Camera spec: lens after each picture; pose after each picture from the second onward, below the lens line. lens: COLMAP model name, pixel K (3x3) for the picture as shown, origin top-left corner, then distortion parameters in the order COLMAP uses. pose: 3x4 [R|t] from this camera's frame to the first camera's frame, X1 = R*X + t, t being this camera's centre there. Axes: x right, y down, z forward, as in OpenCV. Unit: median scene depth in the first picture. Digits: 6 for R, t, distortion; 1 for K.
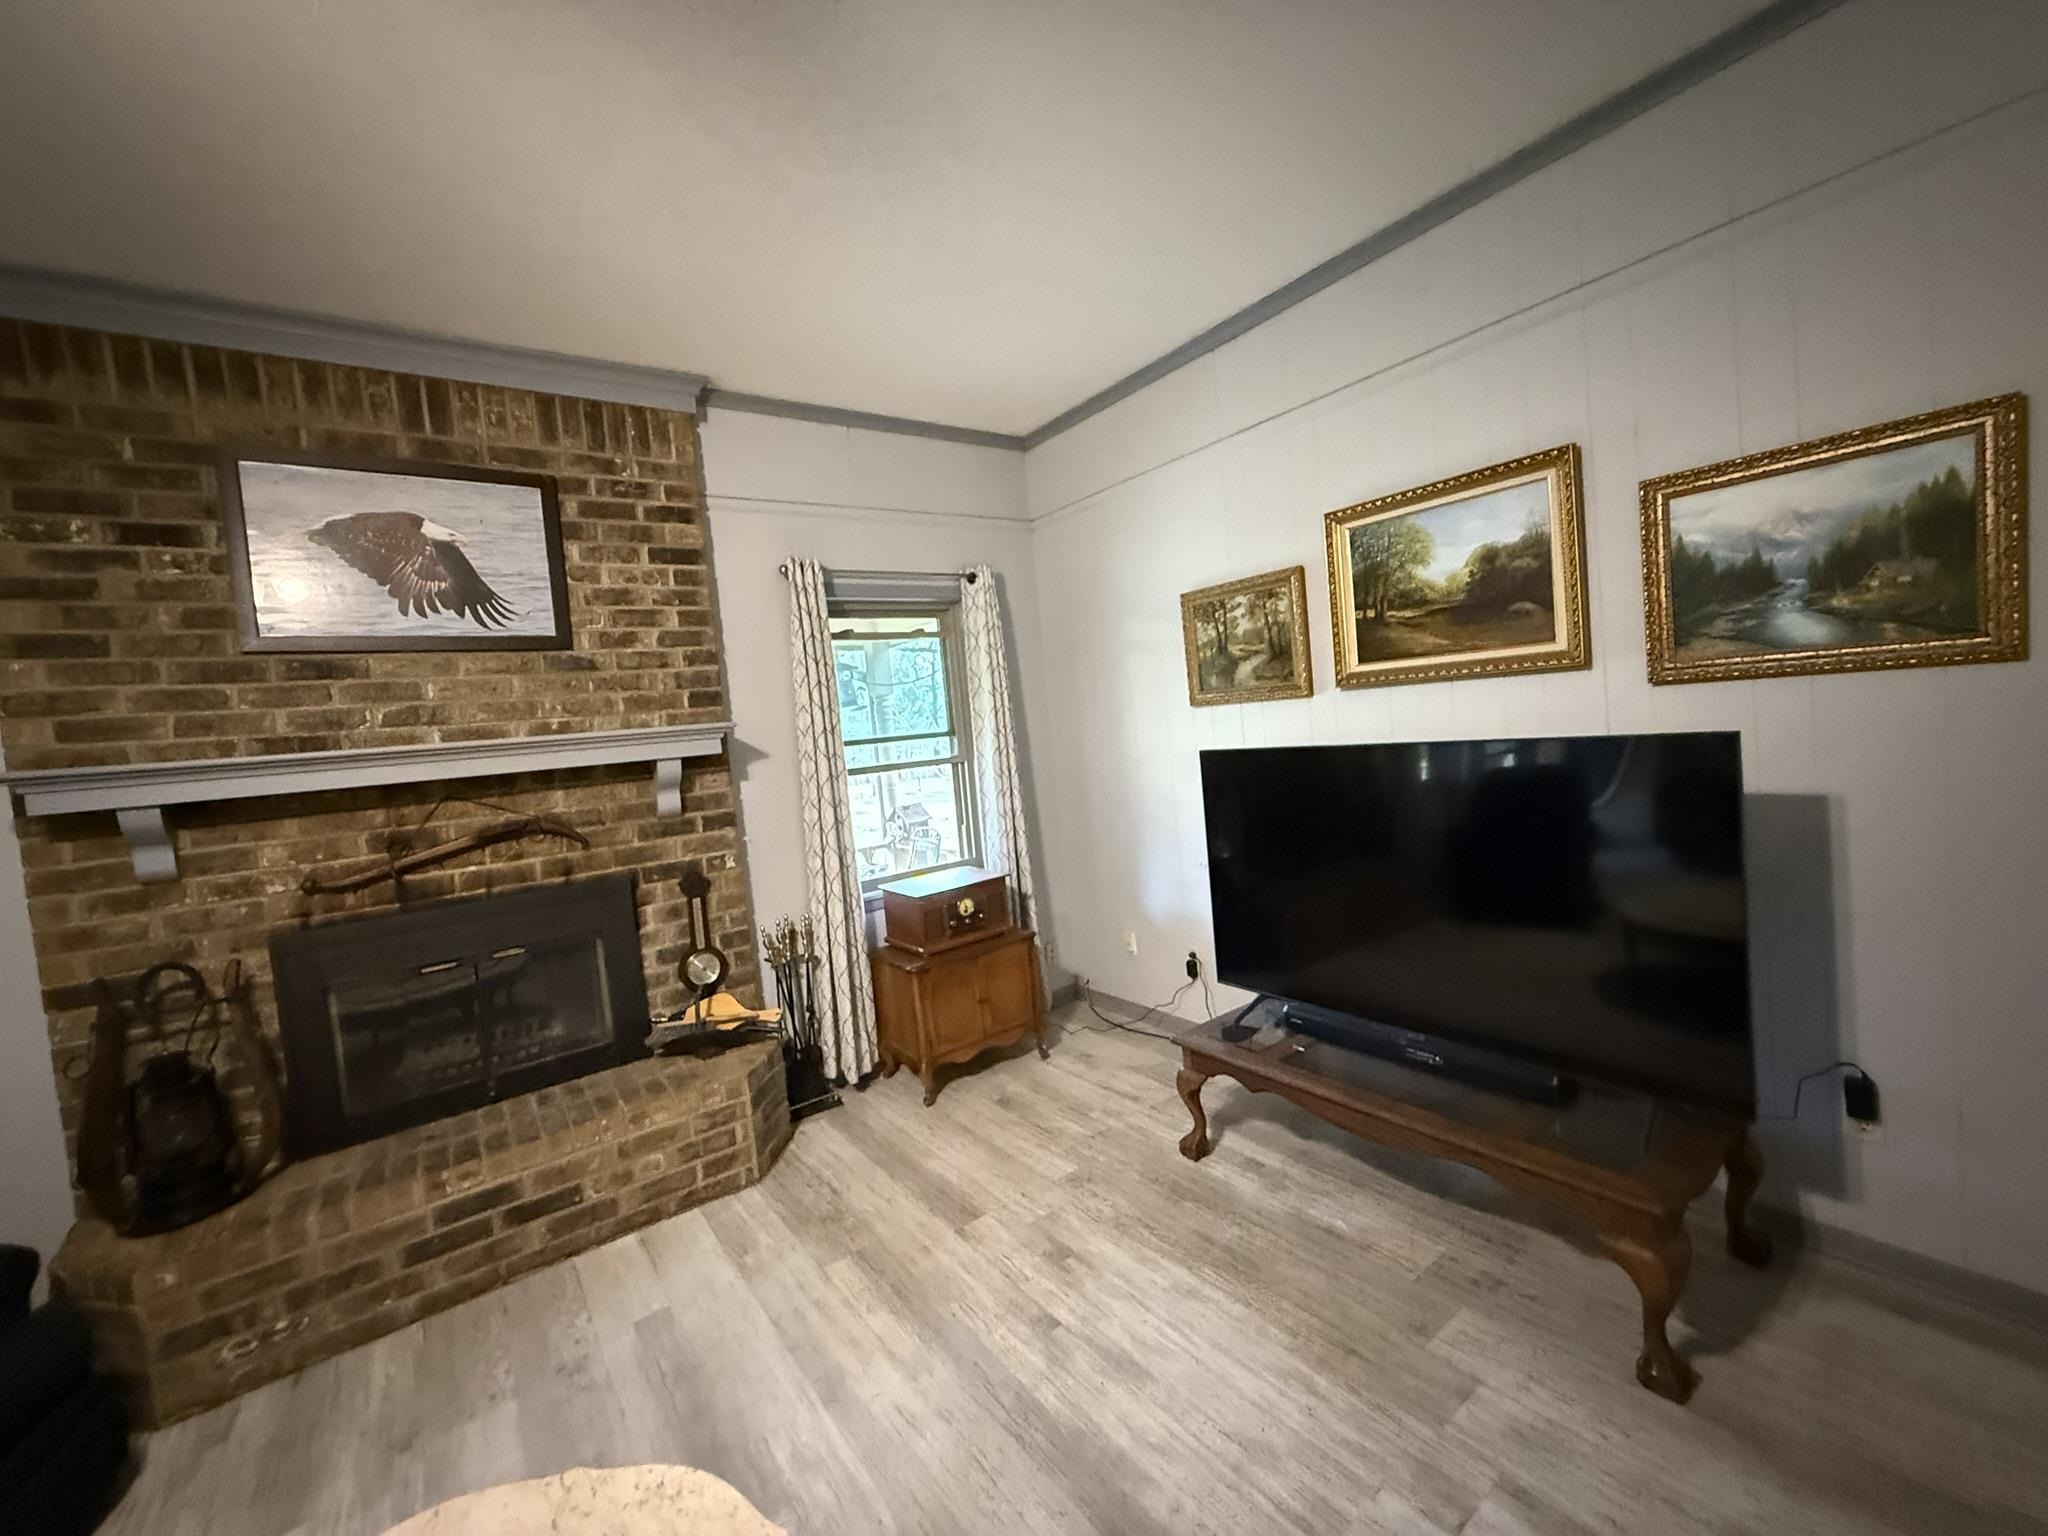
lens RADIAL K [[812.5, 0, 1027.9], [0, 812.5, 758.0], [0, 0, 1]] dist [0.000804, 0.000223]
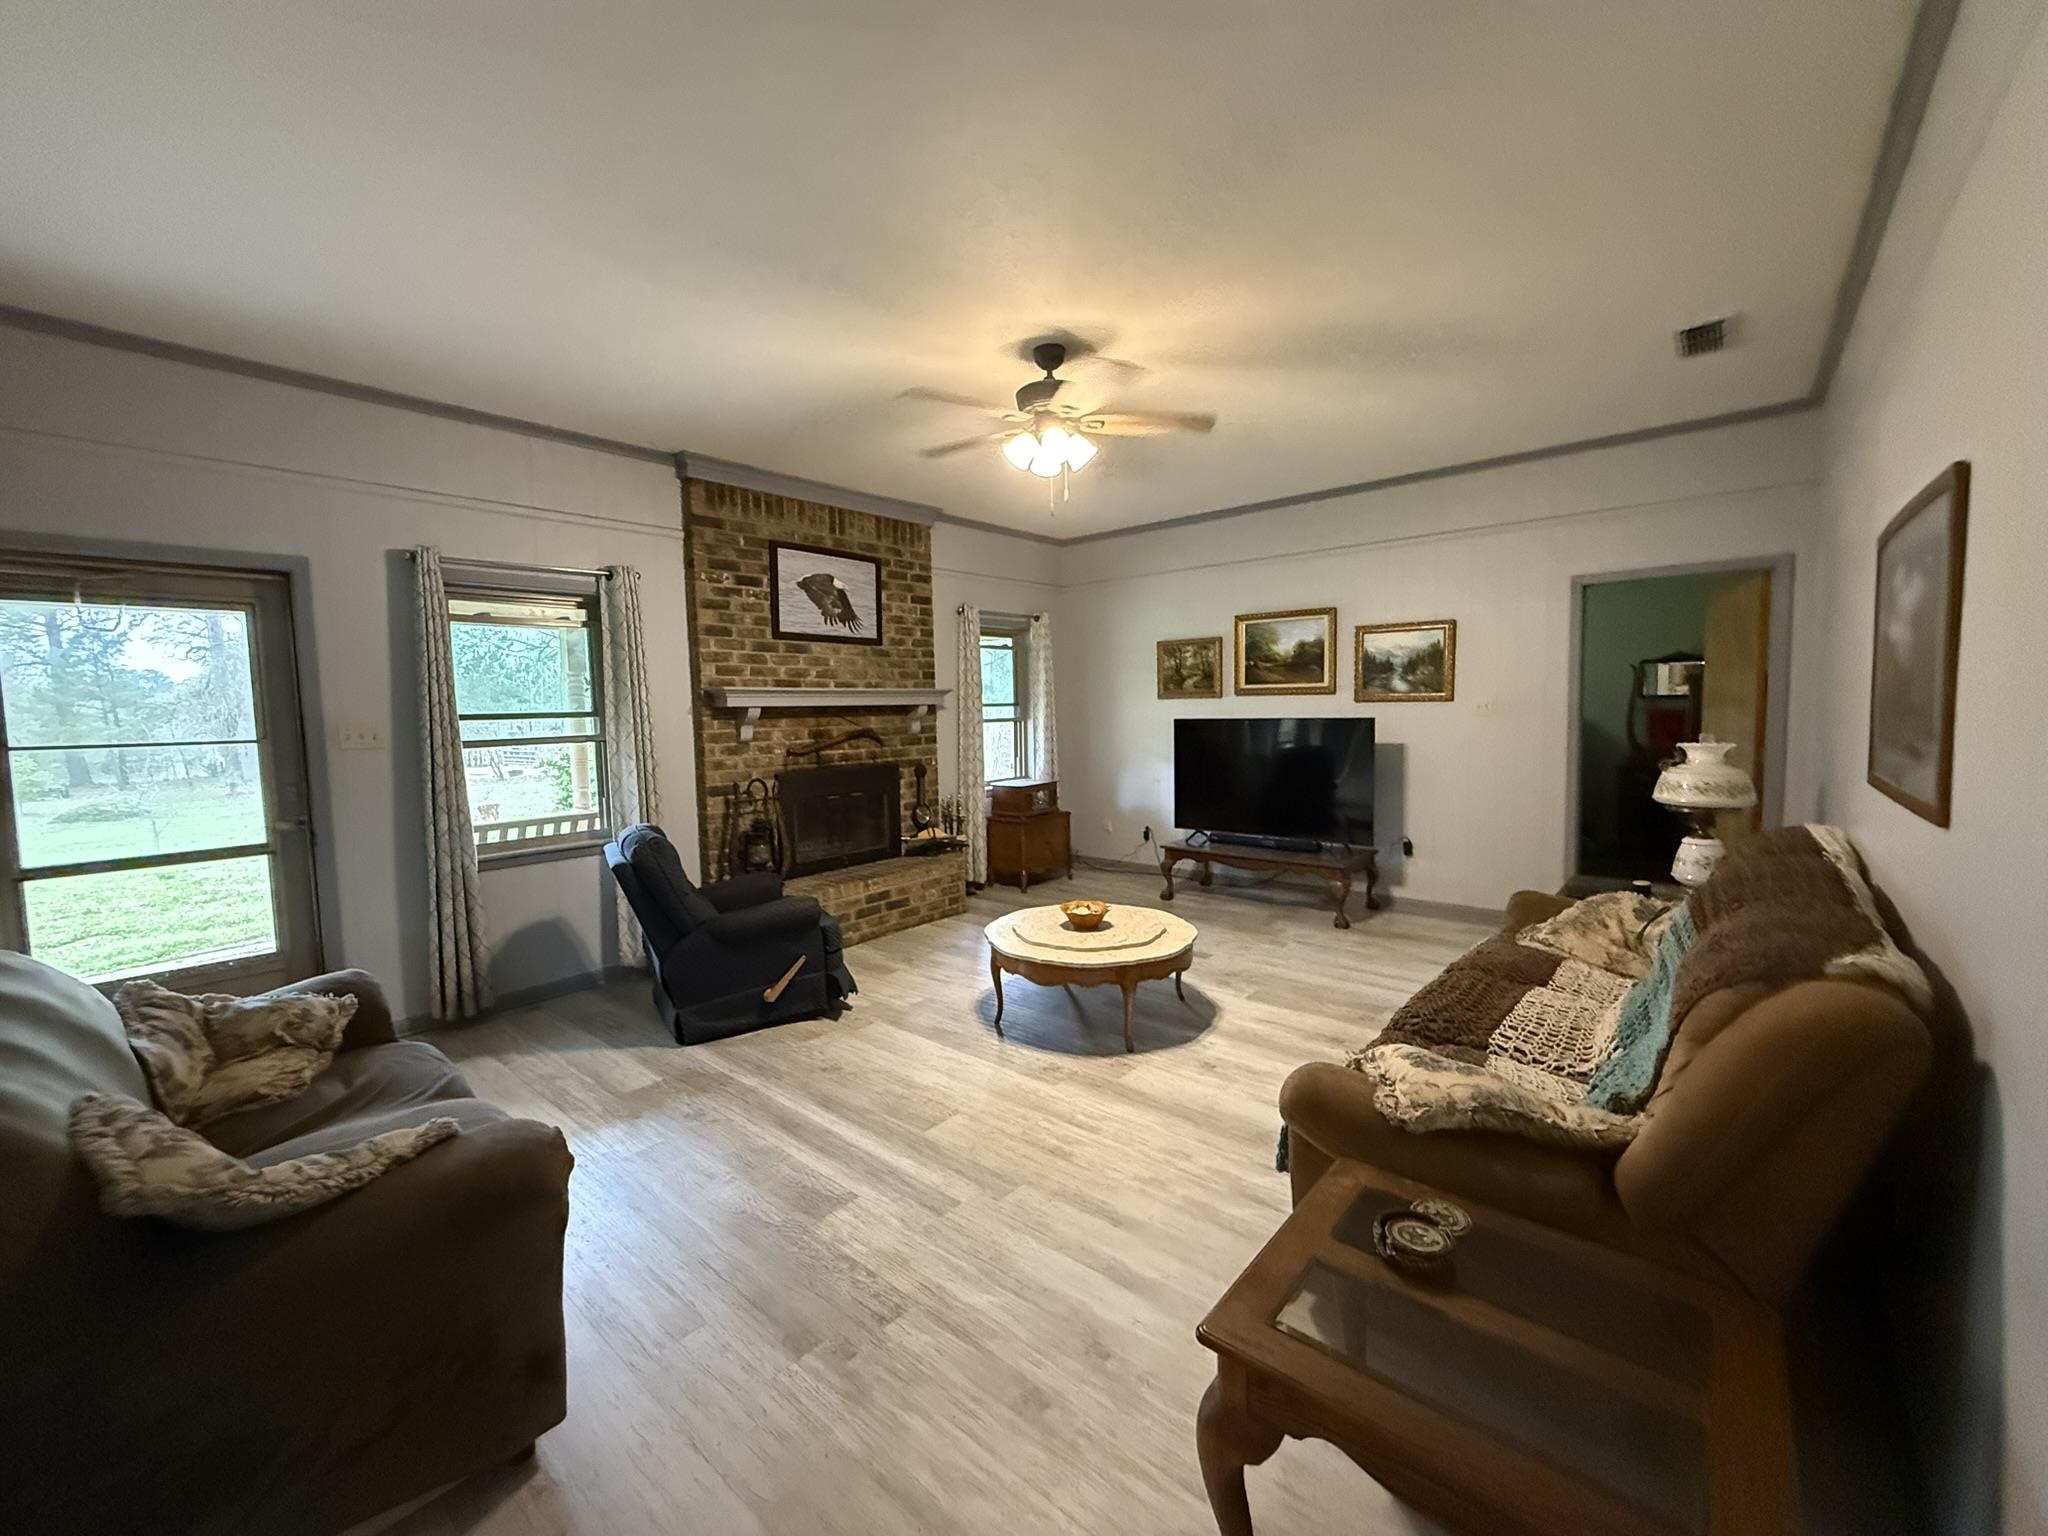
lens RADIAL K [[812.5, 0, 1027.9], [0, 812.5, 758.0], [0, 0, 1]] dist [0.000804, 0.000223]
pose [[0.970548, 0.057405, 0.233970, -0.696642], [-0.059076, 0.998254, 0.000133, 0.123068], [-0.233553, -0.013951, 0.972244, -1.054782]]
